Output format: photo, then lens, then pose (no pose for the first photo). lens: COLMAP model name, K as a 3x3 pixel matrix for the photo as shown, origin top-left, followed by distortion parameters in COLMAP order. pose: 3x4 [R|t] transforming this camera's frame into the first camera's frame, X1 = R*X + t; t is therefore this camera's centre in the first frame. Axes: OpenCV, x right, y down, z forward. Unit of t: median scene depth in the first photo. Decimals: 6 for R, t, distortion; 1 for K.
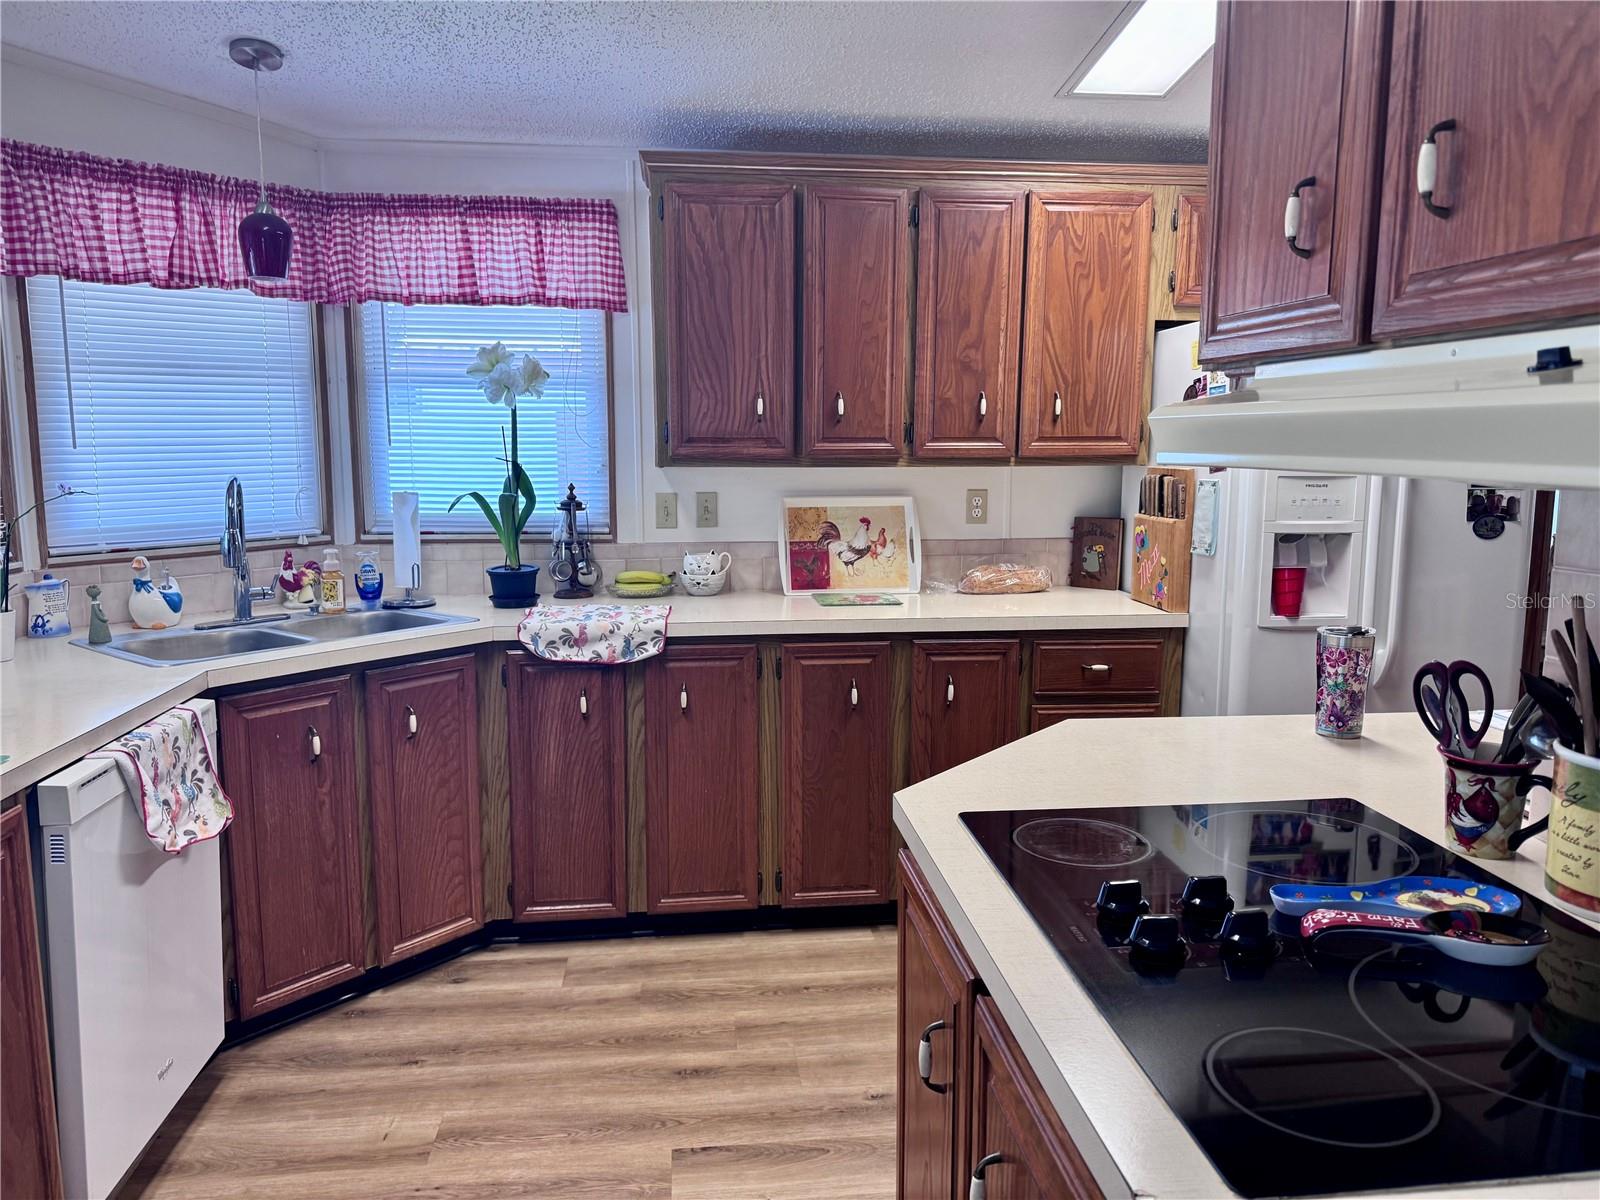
lens RADIAL K [[1094.4, 0, 800.0], [0, 1094.4, 600.0], [0, 0, 1]] dist [0.180614, -0.407992]
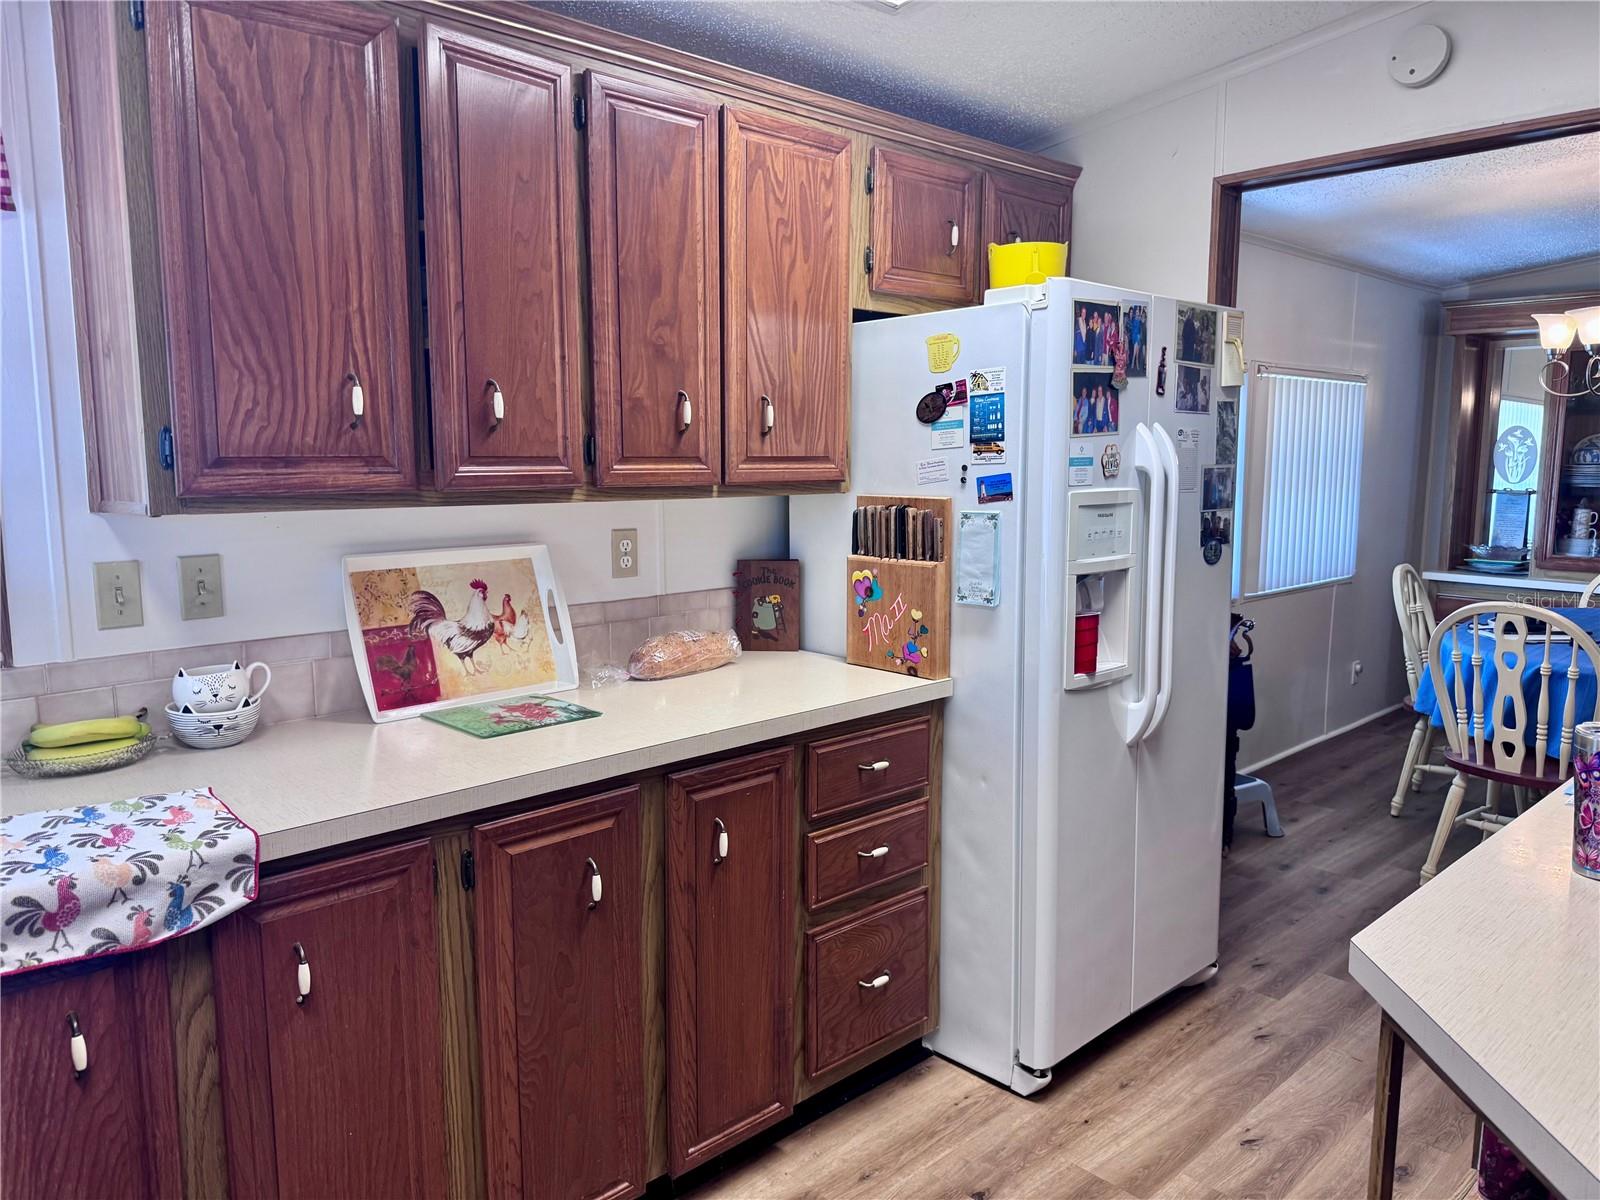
lens RADIAL K [[1126.7, 0, 800.0], [0, 1126.7, 600.0], [0, 0, 1]] dist [0.083653, -0.116871]
pose [[0.794890, -0.081326, 0.601278, -0.209630], [0.087205, 0.996001, 0.019430, -0.067087], [-0.600454, 0.036990, 0.798803, 0.406420]]
